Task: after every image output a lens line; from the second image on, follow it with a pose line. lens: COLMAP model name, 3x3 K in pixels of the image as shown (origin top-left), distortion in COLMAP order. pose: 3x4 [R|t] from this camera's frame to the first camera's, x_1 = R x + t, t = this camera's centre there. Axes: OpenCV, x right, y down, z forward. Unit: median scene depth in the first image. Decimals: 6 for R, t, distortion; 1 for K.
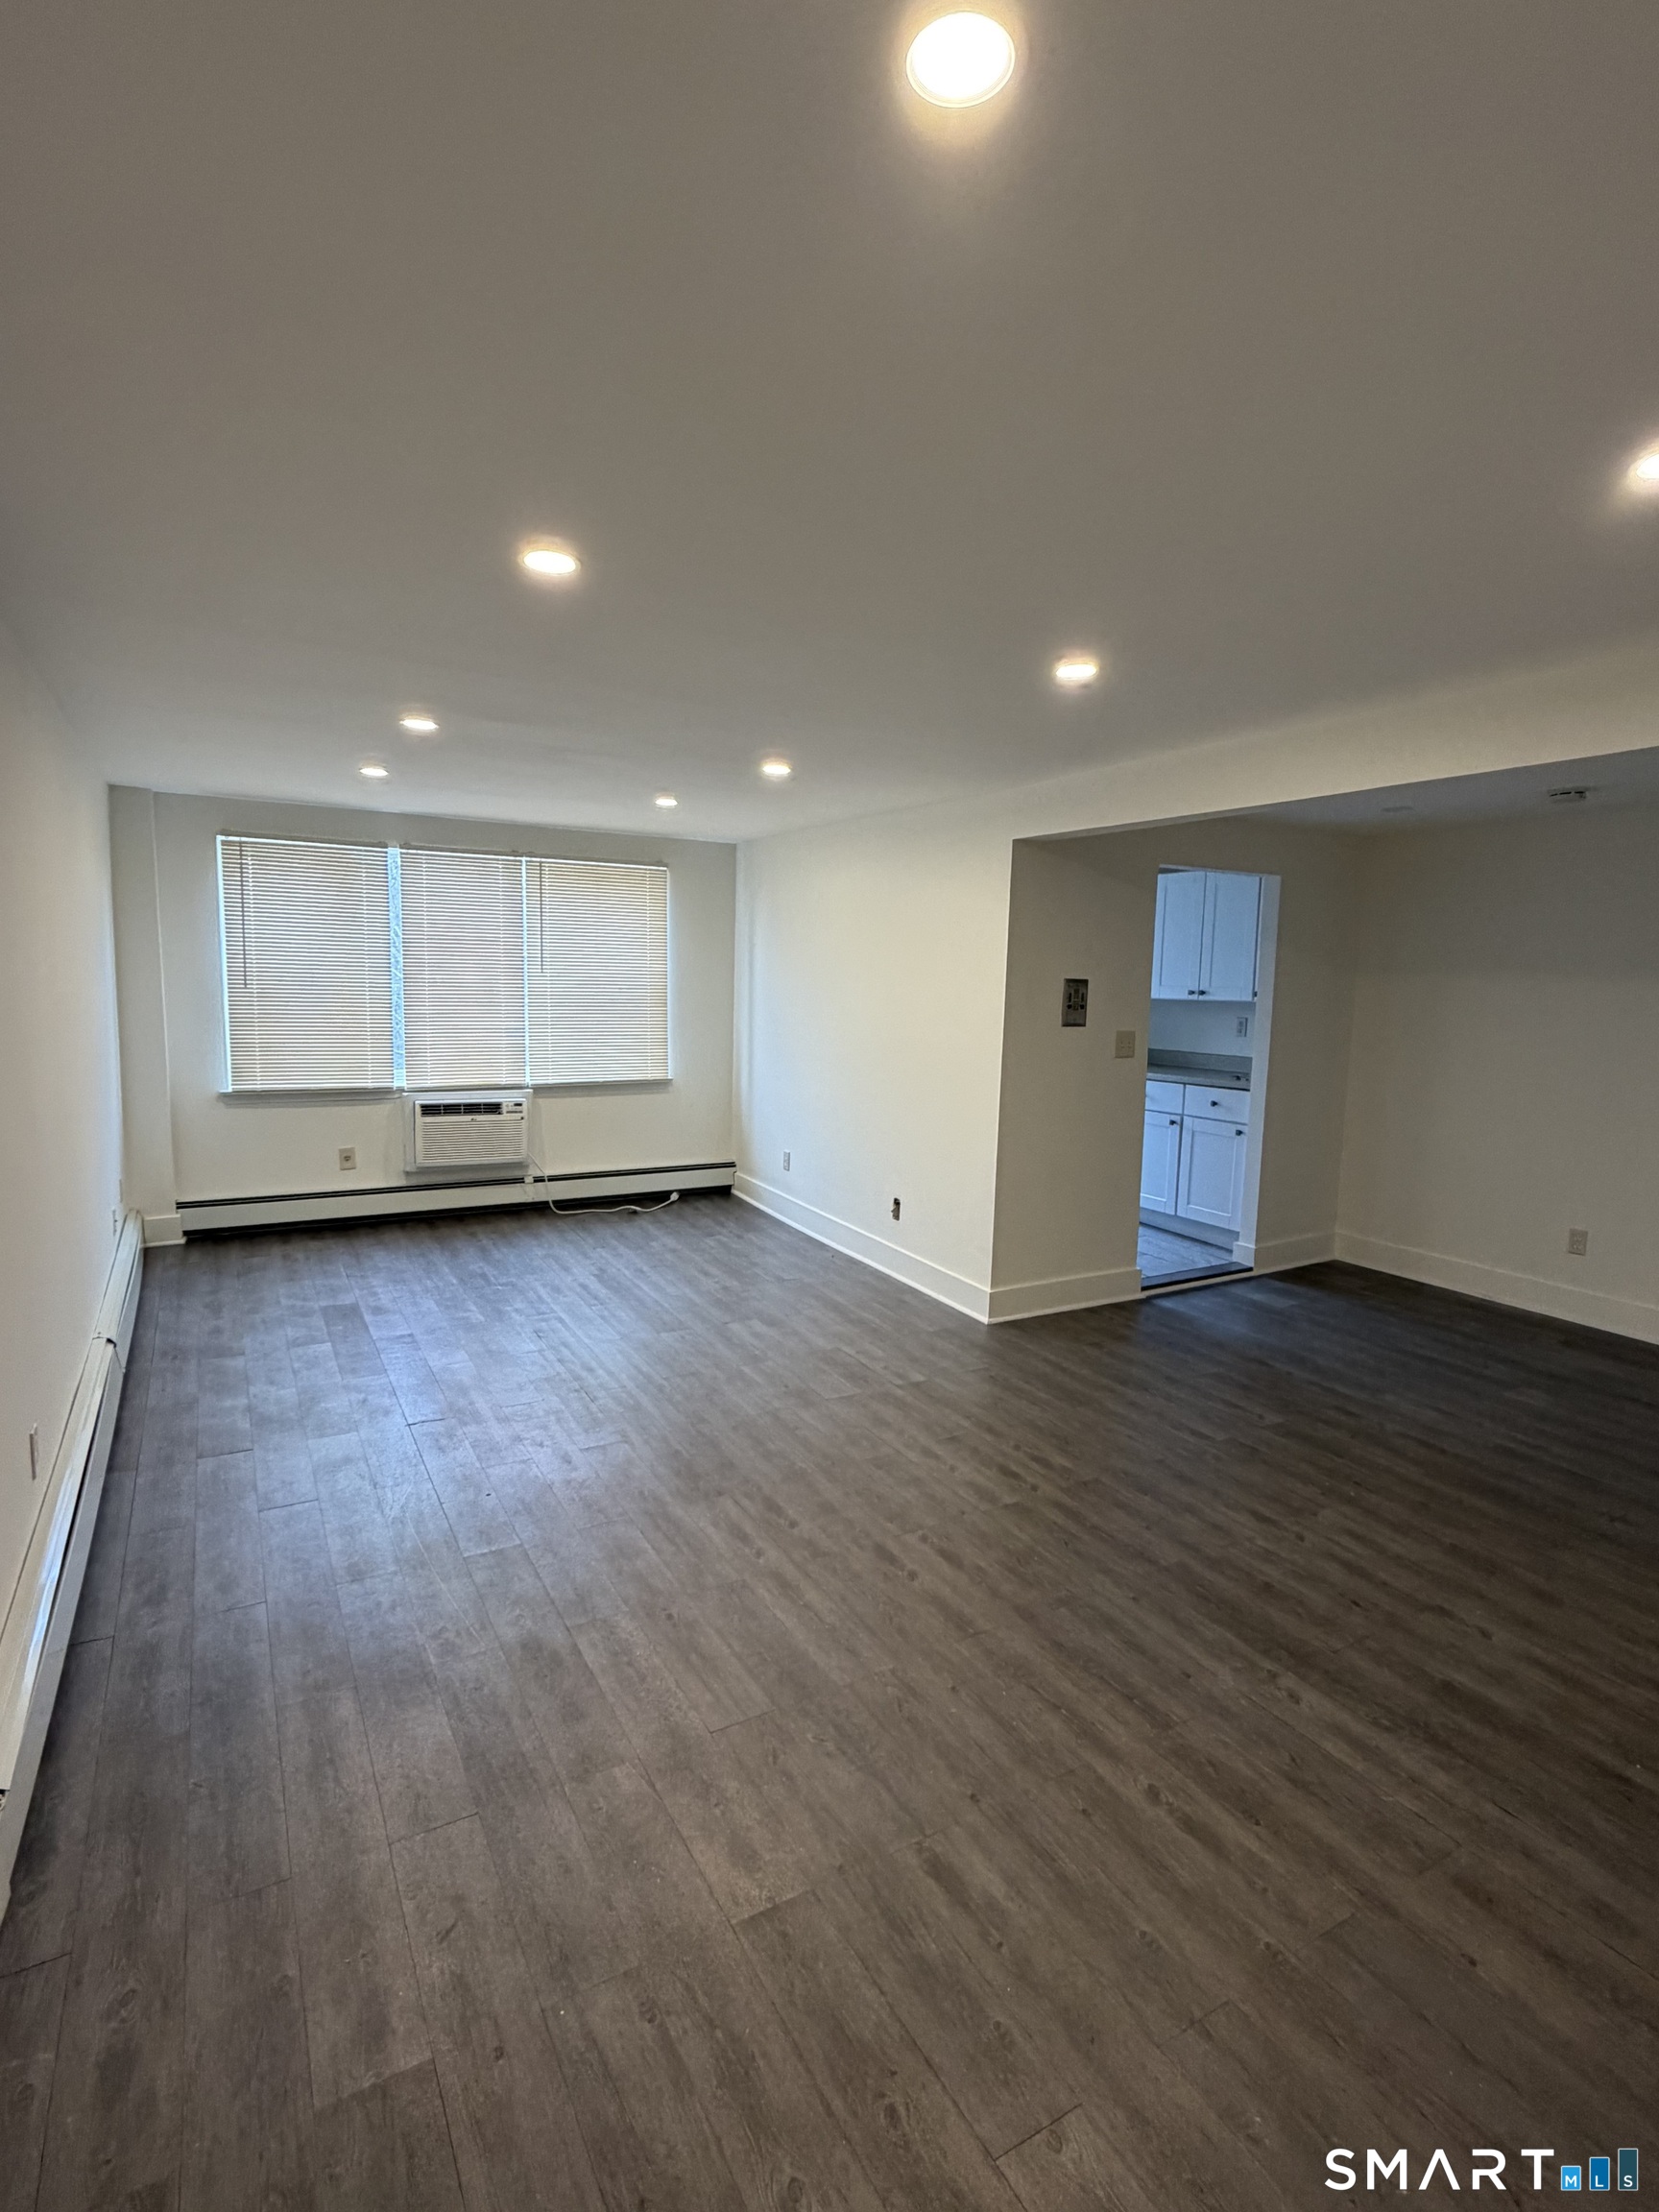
lens RADIAL K [[1077.4, 0, 821.3], [0, 1077.4, 1107.7], [0, 0, 1]] dist [-0.001333, 0.000376]
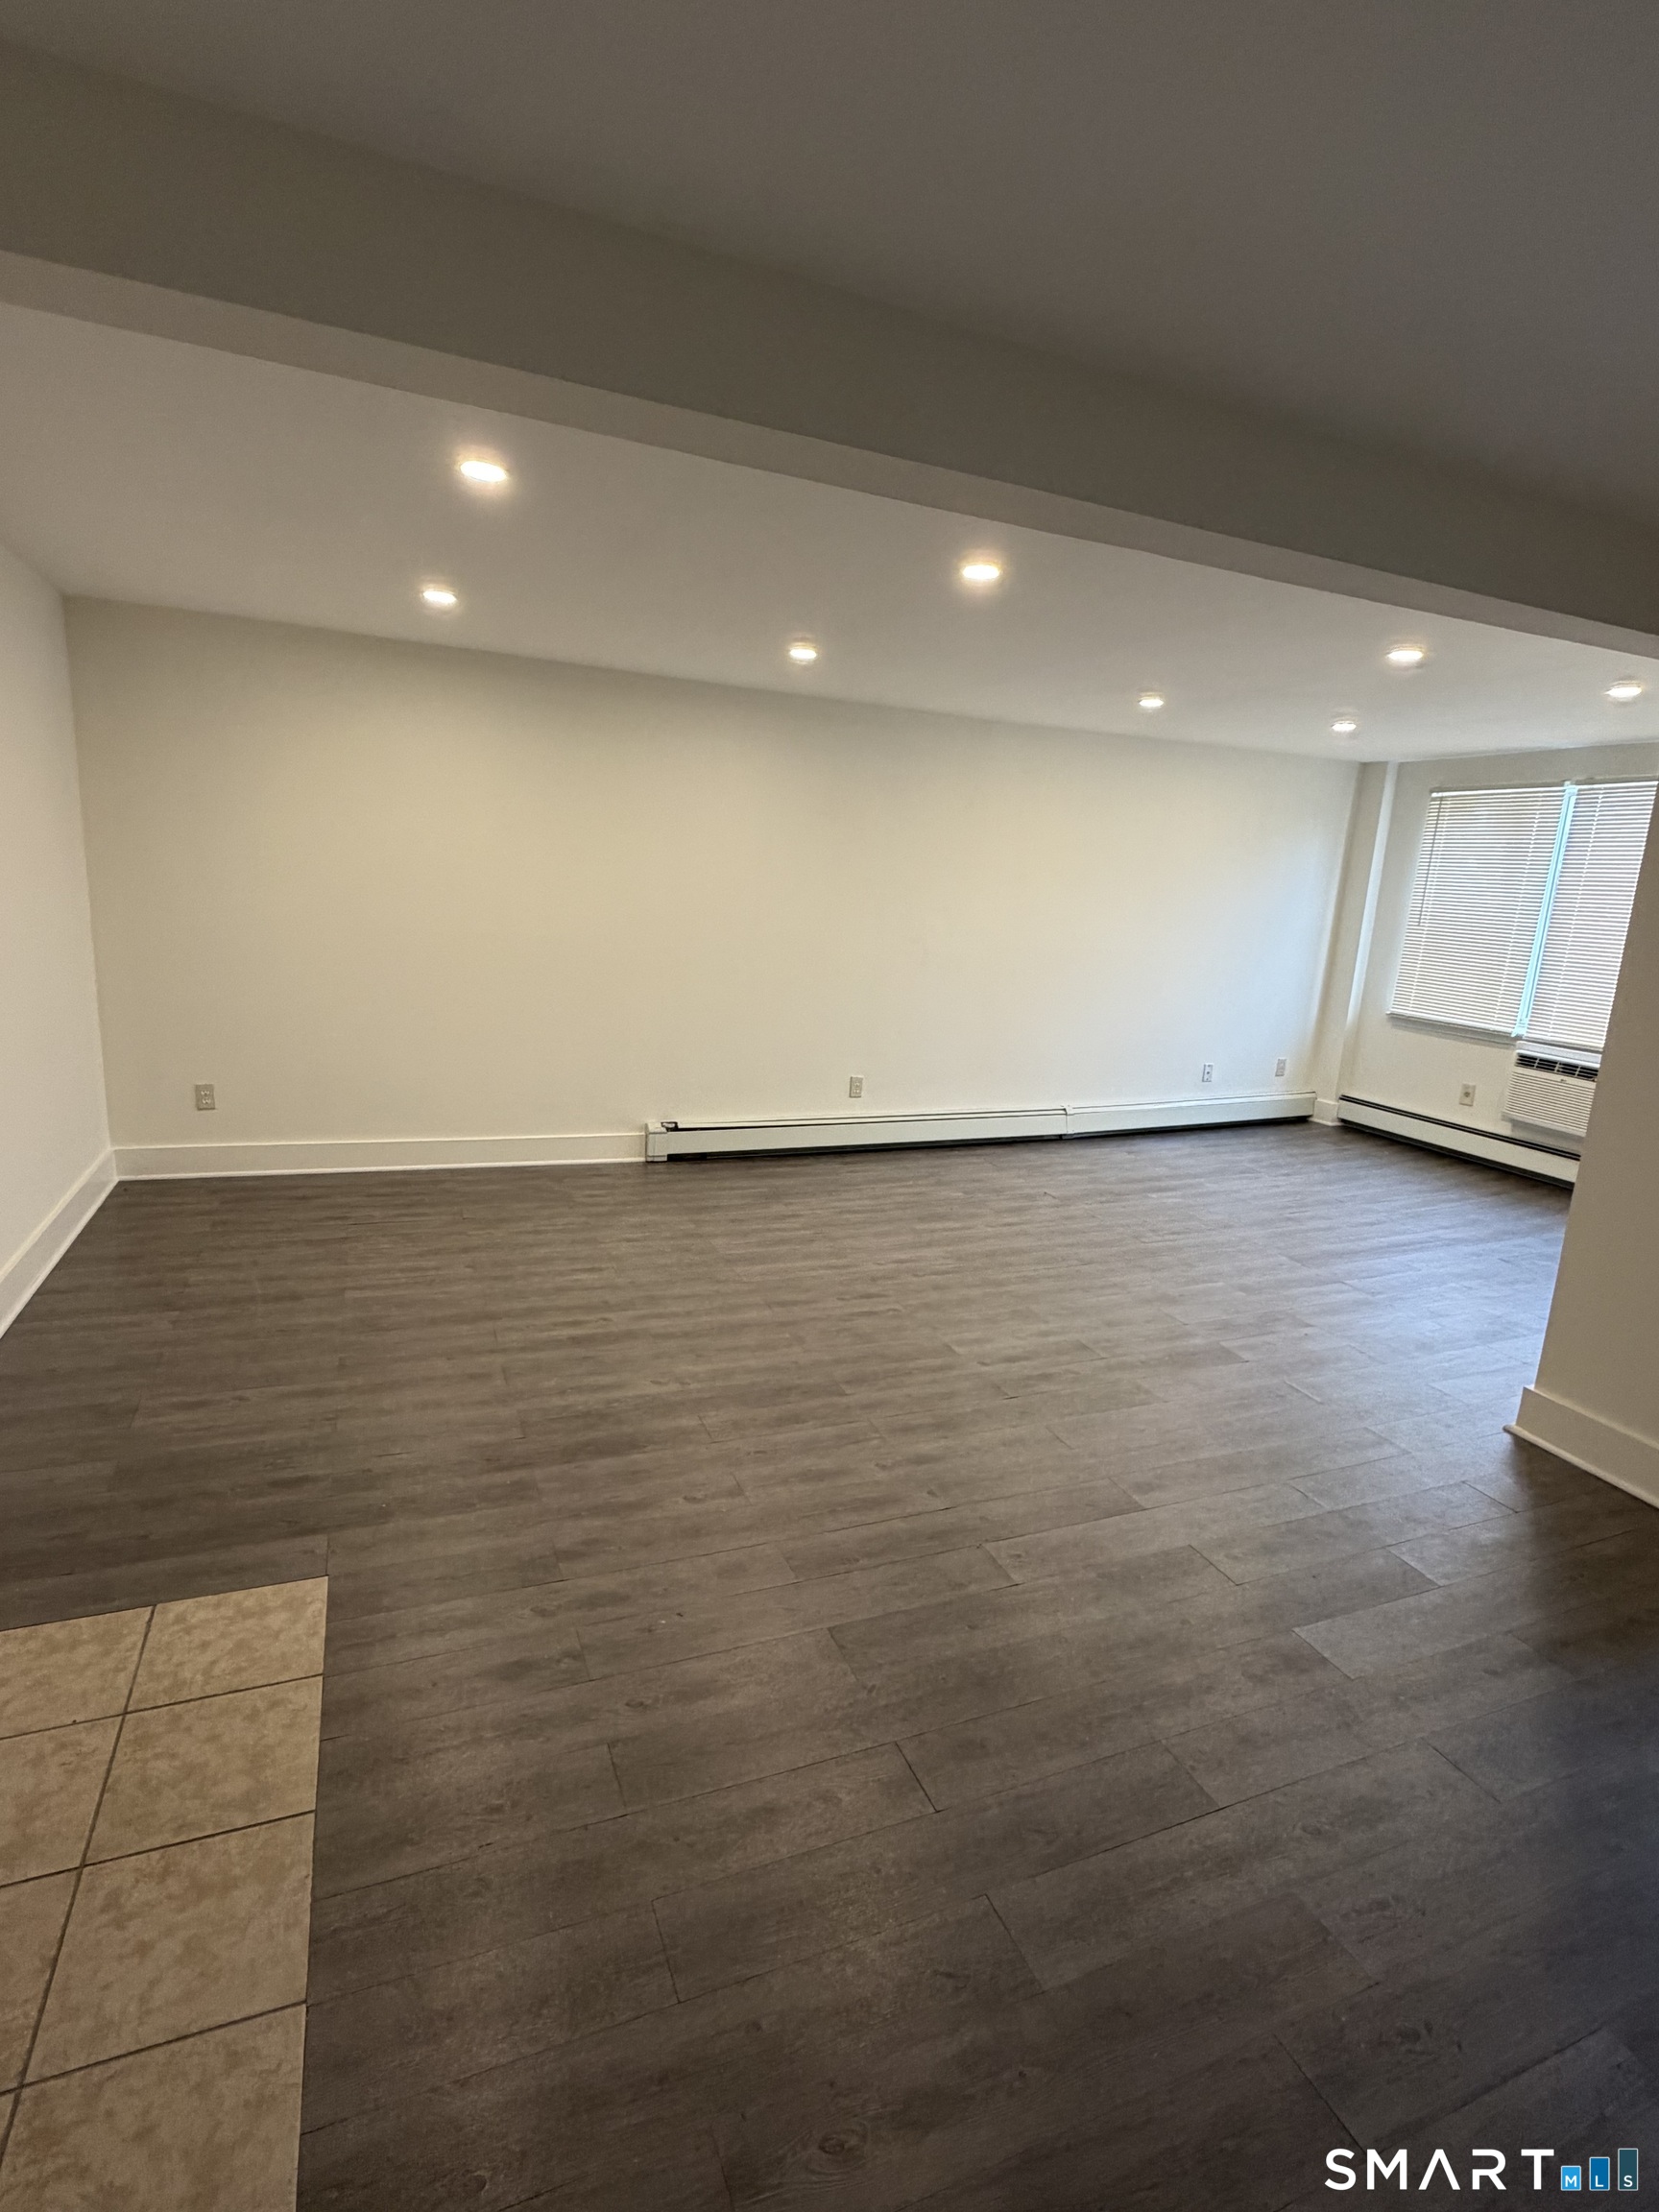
lens RADIAL K [[1077.4, 0, 829.4], [0, 1077.4, 1096.8], [0, 0, 1]] dist [-0.001333, 0.000376]
pose [[-0.120128, 0.170060, -0.978084, 0.697232], [-0.182362, 0.964674, 0.190126, -0.038844], [0.975865, 0.201205, -0.084872, 0.522340]]
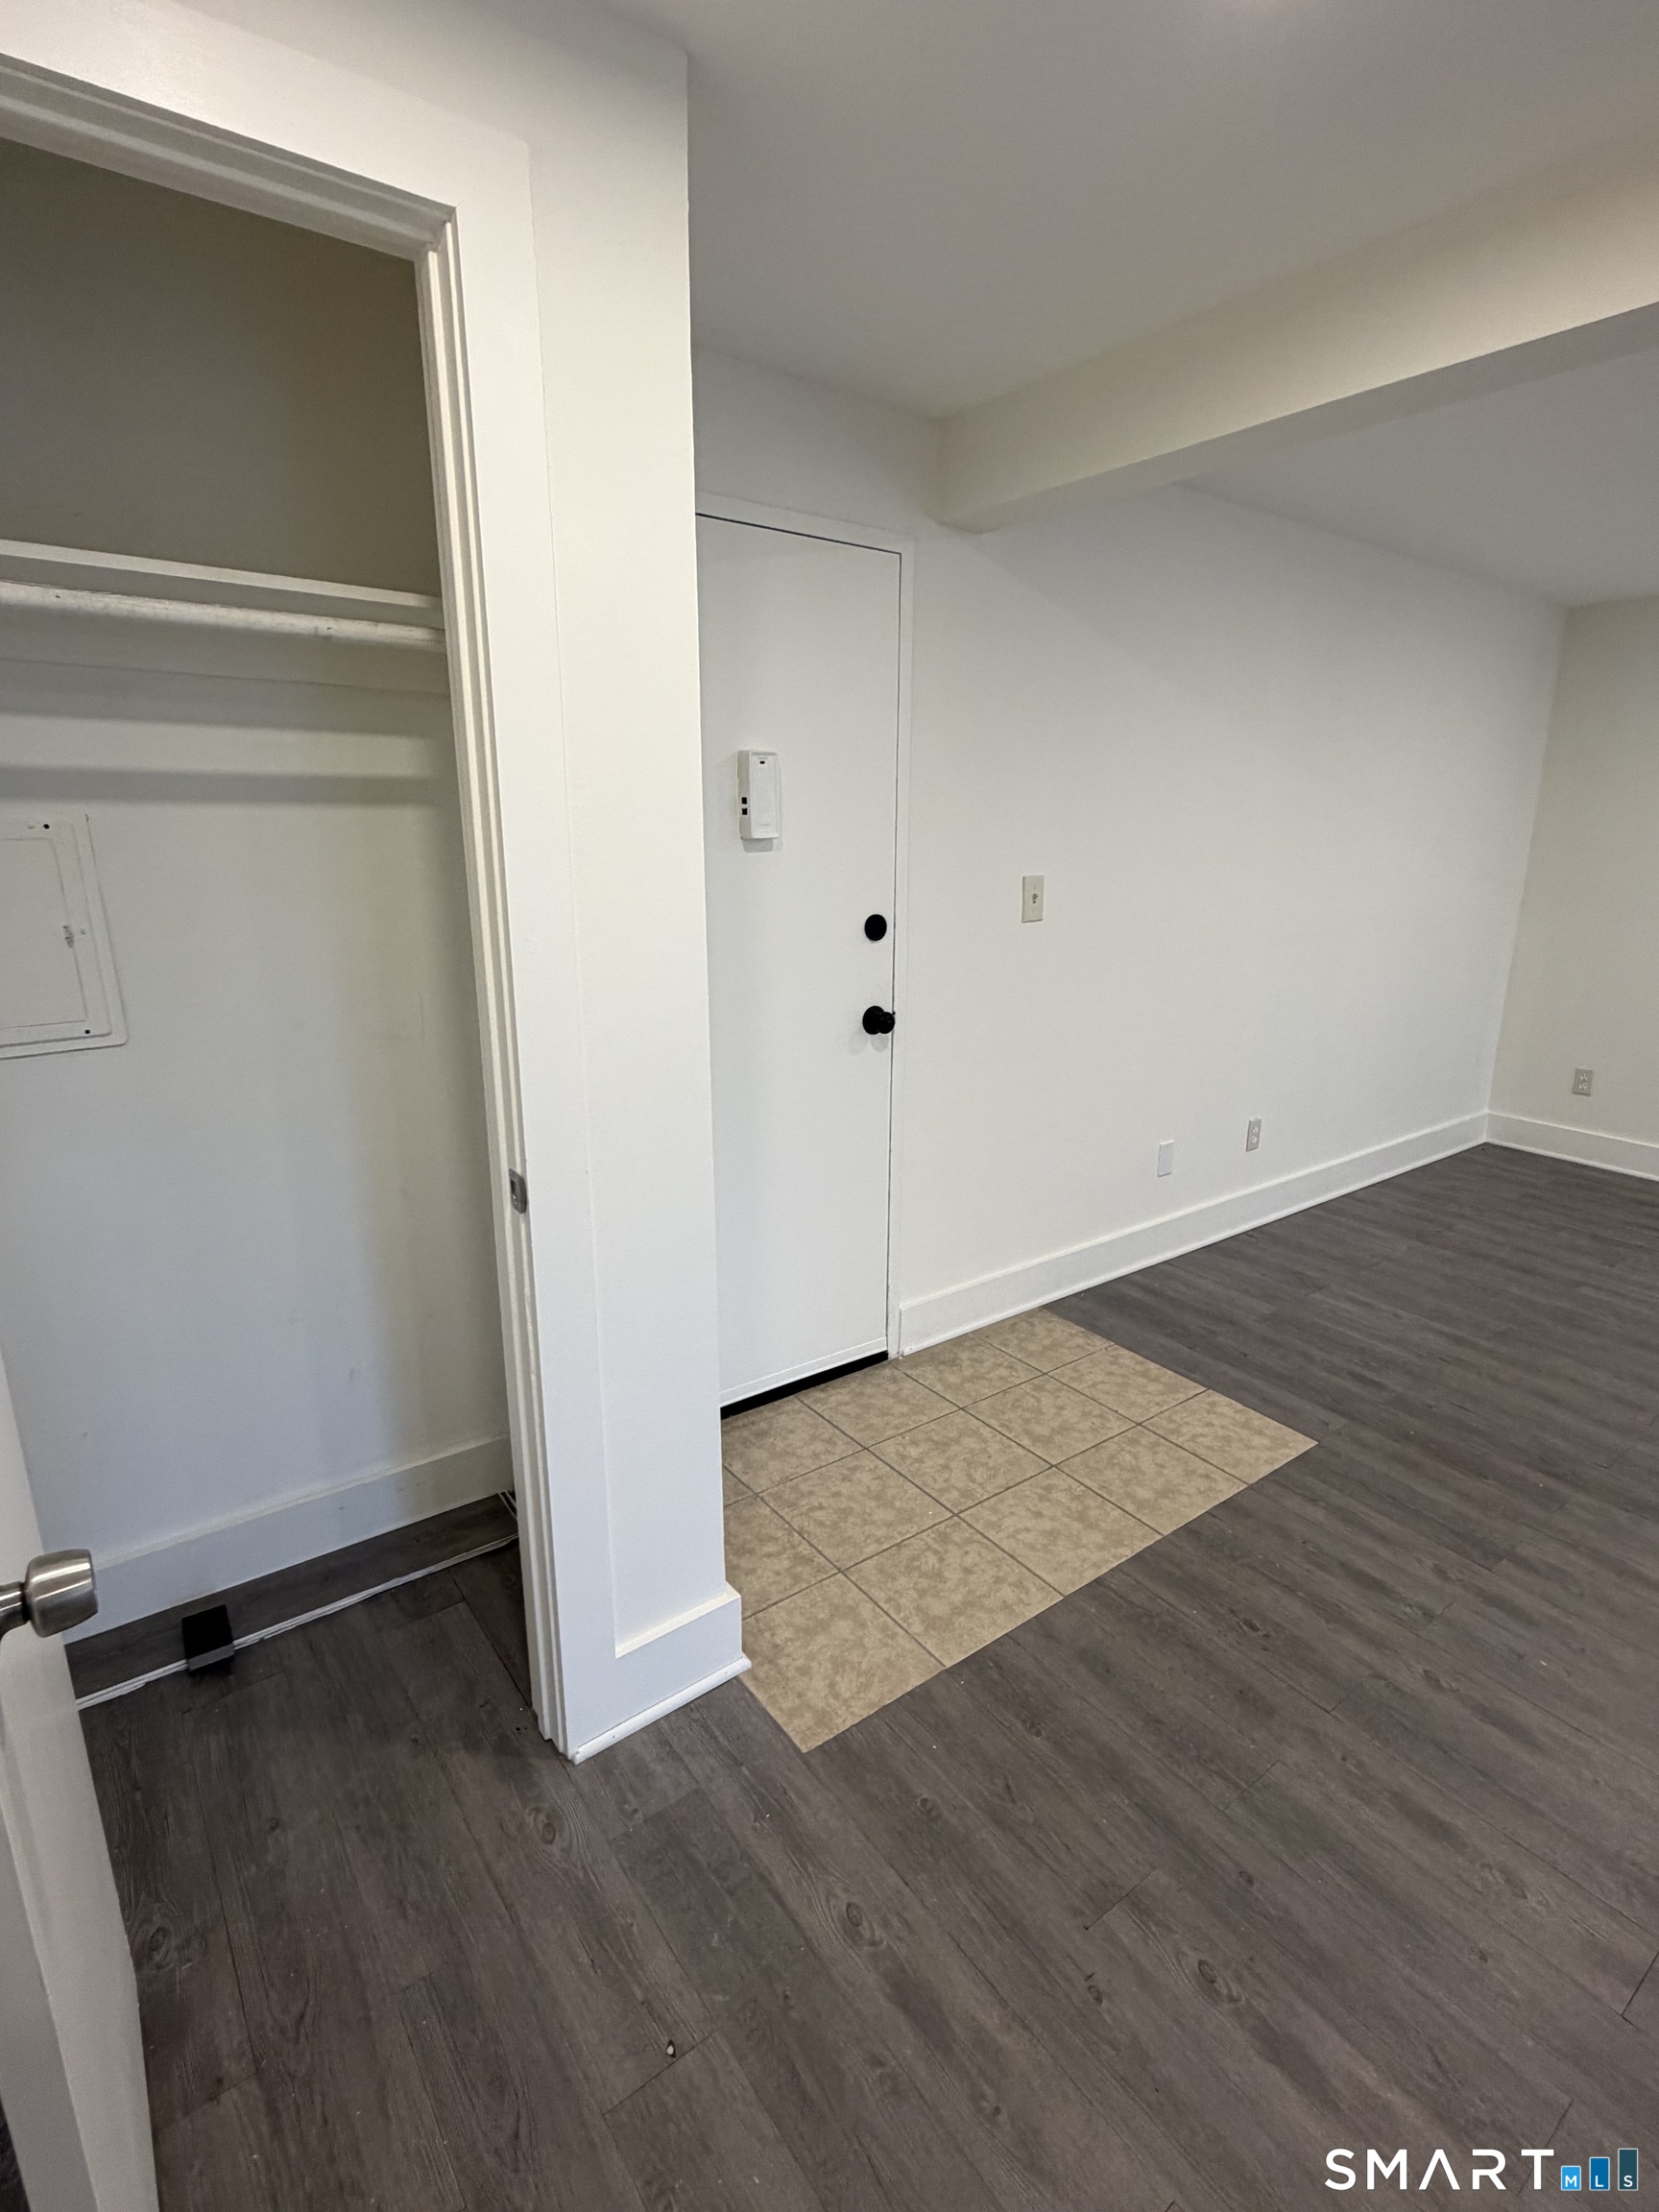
lens RADIAL K [[1077.4, 0, 837.2], [0, 1077.4, 1101.9], [0, 0, 1]] dist [-0.001333, 0.000376]
pose [[-0.990979, 0.000086, -0.134020, 0.631012], [-0.049064, 0.930345, 0.363387, -0.055836], [0.124716, 0.366684, -0.921948, 0.692908]]
